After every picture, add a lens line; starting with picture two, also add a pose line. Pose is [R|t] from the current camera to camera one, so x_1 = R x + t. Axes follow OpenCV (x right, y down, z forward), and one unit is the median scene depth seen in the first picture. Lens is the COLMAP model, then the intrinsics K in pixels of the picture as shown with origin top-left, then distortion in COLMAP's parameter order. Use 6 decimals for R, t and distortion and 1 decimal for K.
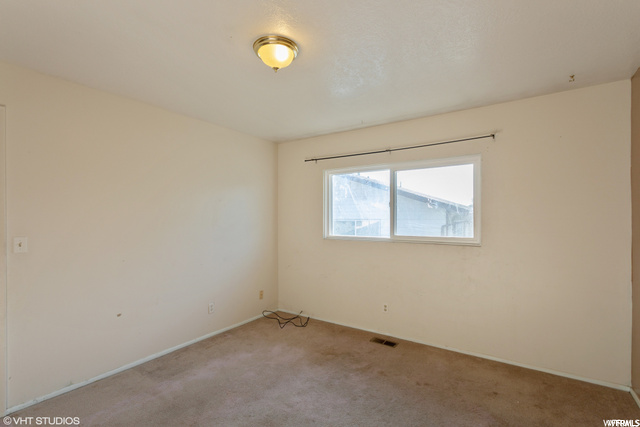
lens RADIAL K [[309.5, 0, 320.0], [0, 309.5, 220.6], [0, 0, 1]] dist [0.002109, 0.000663]
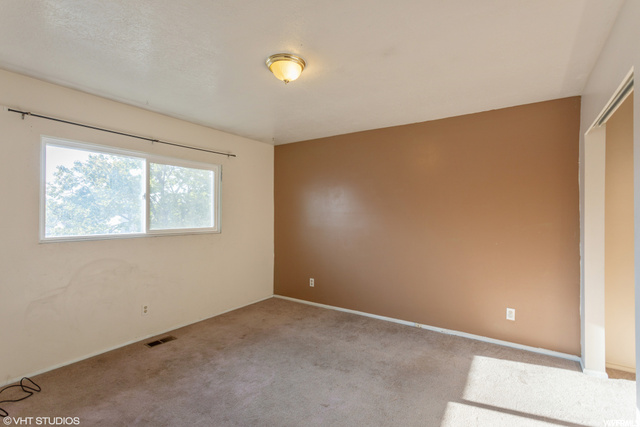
lens RADIAL K [[316.4, 0, 314.3], [0, 316.4, 213.2], [0, 0, 1]] dist [0.001887, 0.000628]
pose [[-0.025360, -0.003505, 0.999672, -0.855047], [-0.005539, 0.999979, 0.003366, -0.011237], [-0.999663, -0.005451, -0.025378, 0.598812]]
